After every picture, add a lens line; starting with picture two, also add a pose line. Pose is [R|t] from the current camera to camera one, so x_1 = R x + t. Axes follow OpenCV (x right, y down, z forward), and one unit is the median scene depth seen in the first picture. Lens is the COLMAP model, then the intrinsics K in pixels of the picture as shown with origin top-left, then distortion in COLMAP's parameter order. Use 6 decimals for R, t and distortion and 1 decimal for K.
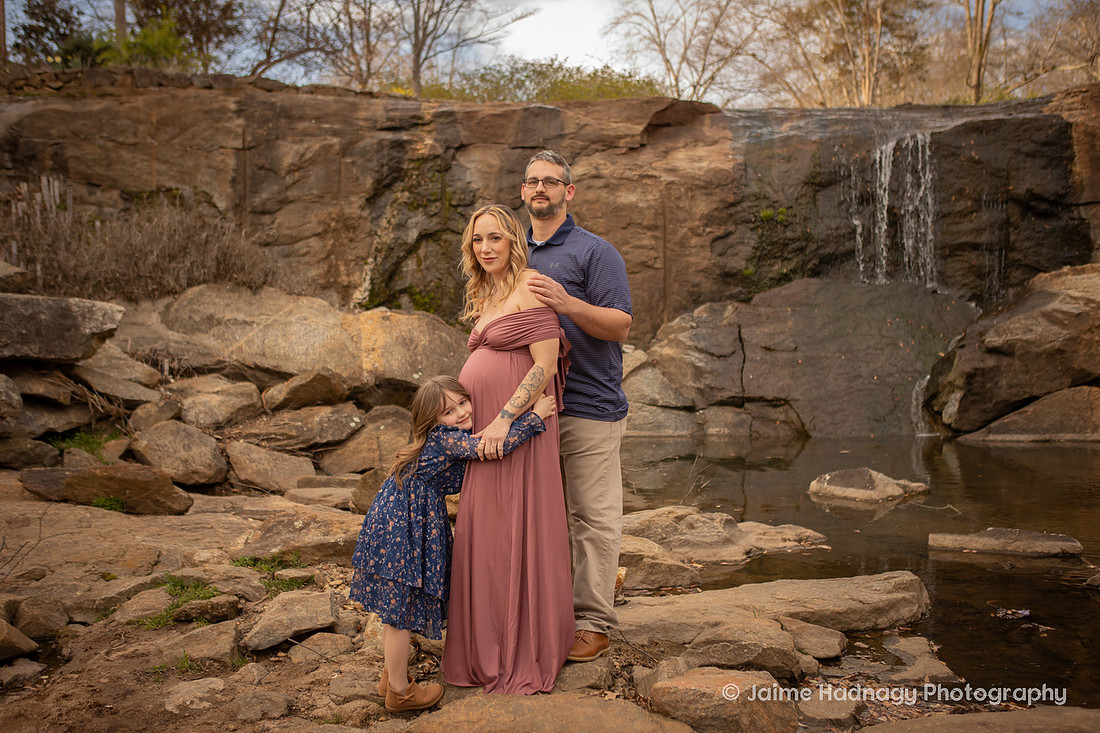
lens RADIAL K [[1136.6, 0, 538.8], [0, 1136.6, 366.4], [0, 0, 1]] dist [-0.079836, 0.137111]
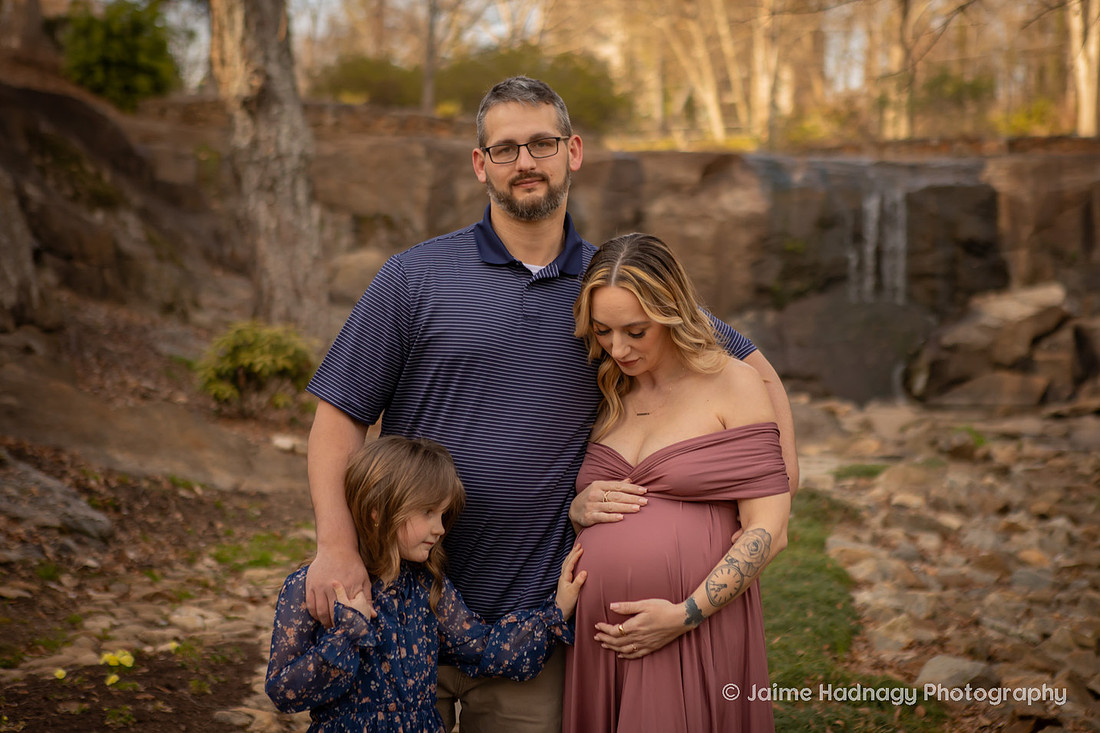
lens RADIAL K [[2292.8, 0, 550.0], [0, 2292.8, 366.5], [0, 0, 1]] dist [0.048388, 0.230098]
pose [[0.972786, 0.024675, 0.230389, -0.732482], [-0.022059, 0.999660, -0.013922, 0.058400], [-0.230655, 0.008461, 0.972999, -1.672465]]
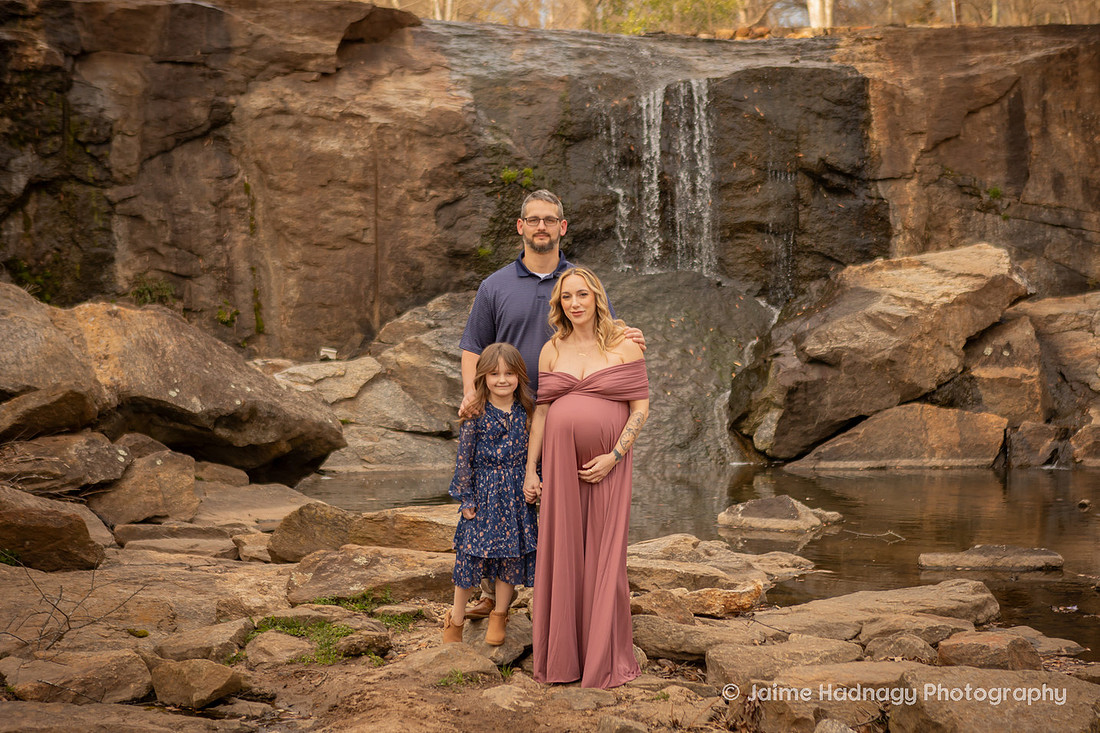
lens RADIAL K [[1903.1, 0, 591.5], [0, 1903.1, 365.6], [0, 0, 1]] dist [0.059635, 0.073834]
pose [[0.918015, 0.003722, 0.396528, -0.250345], [-0.002791, 0.999992, -0.002924, -0.004843], [-0.396536, 0.001577, 0.918018, -0.182008]]
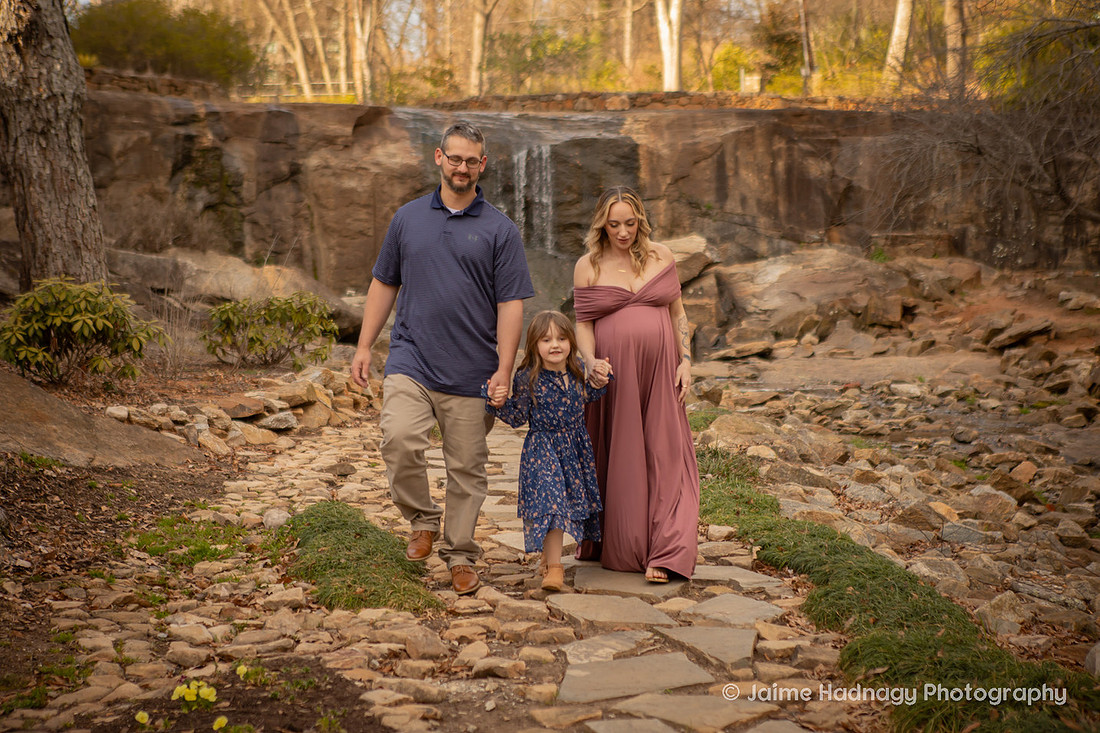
lens RADIAL K [[2164.0, 0, 550.0], [0, 2164.0, 366.5], [0, 0, 1]] dist [0.199777, -0.028676]
pose [[0.906078, -0.001655, 0.423108, -0.828111], [-0.001251, 0.999978, 0.006589, 0.056812], [-0.423109, -0.006499, 0.906056, -1.516963]]
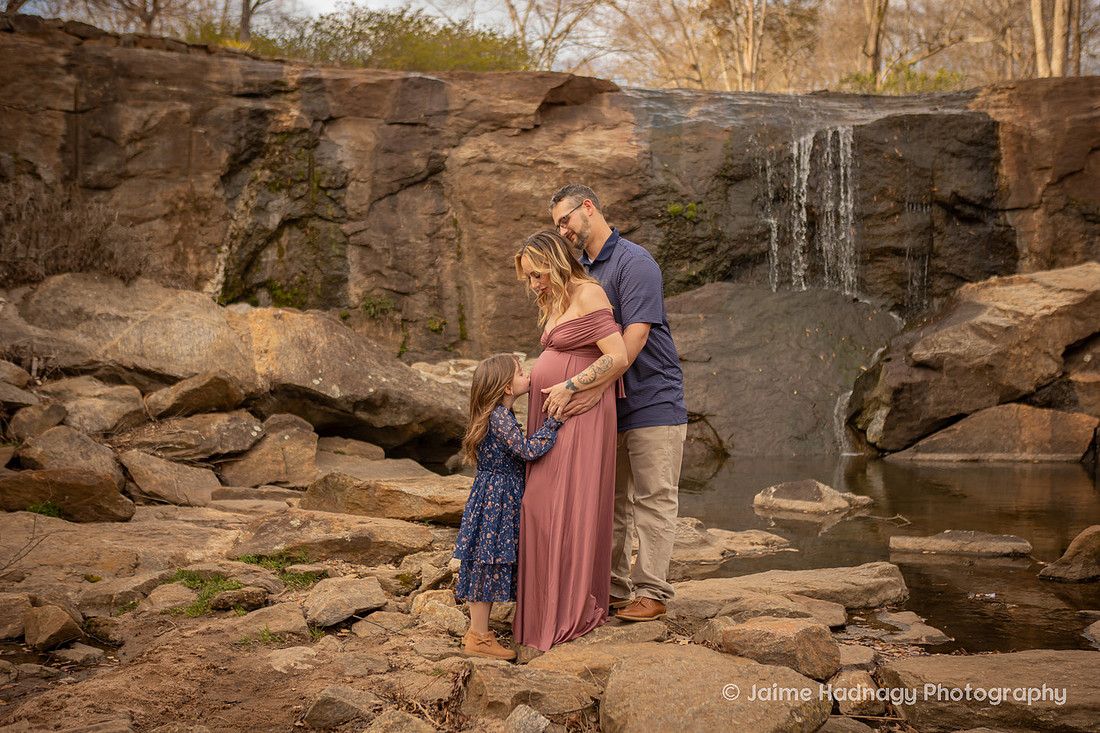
lens RADIAL K [[1439.5, 0, 550.0], [0, 1439.5, 366.5], [0, 0, 1]] dist [-0.027786, 0.076786]
pose [[0.987391, 0.016535, 0.157436, -0.074547], [-0.014820, 0.999817, -0.012063, 0.005294], [-0.157606, 0.009577, 0.987456, -0.110956]]
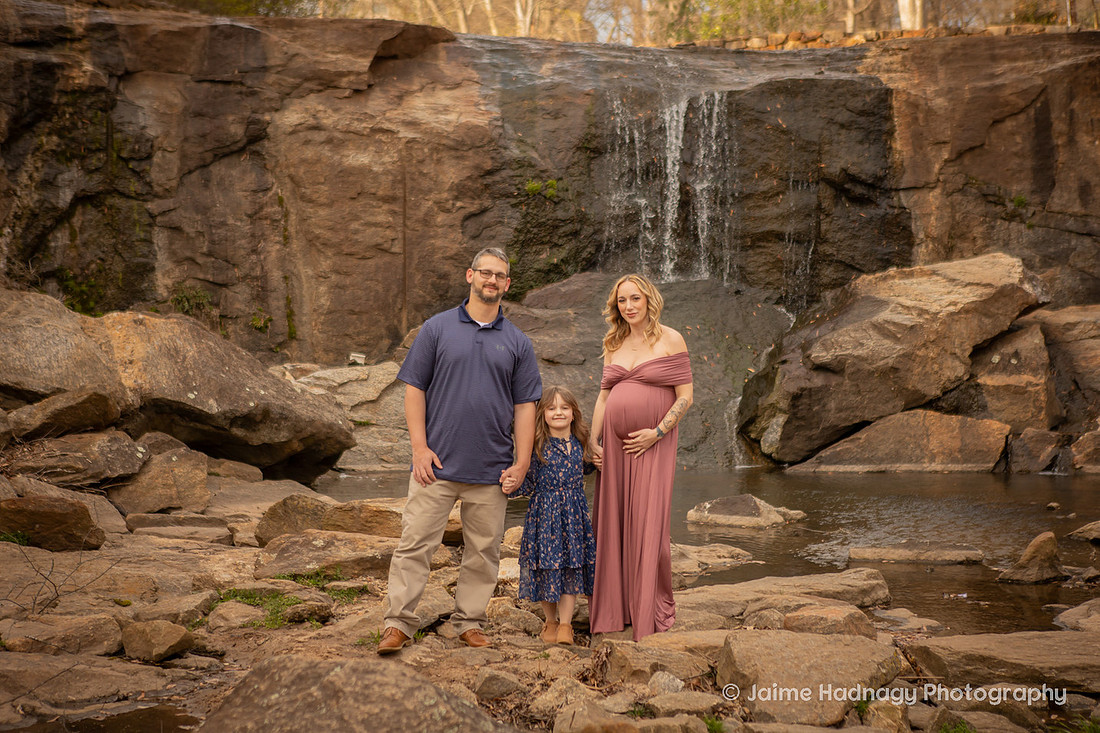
lens RADIAL K [[2006.8, 0, 550.0], [0, 2006.8, 366.5], [0, 0, 1]] dist [0.139860, 0.020201]
pose [[0.946042, 0.008619, 0.323928, -0.235591], [-0.007946, 0.999963, -0.003400, -0.006699], [-0.323946, 0.000642, 0.946076, -0.312199]]
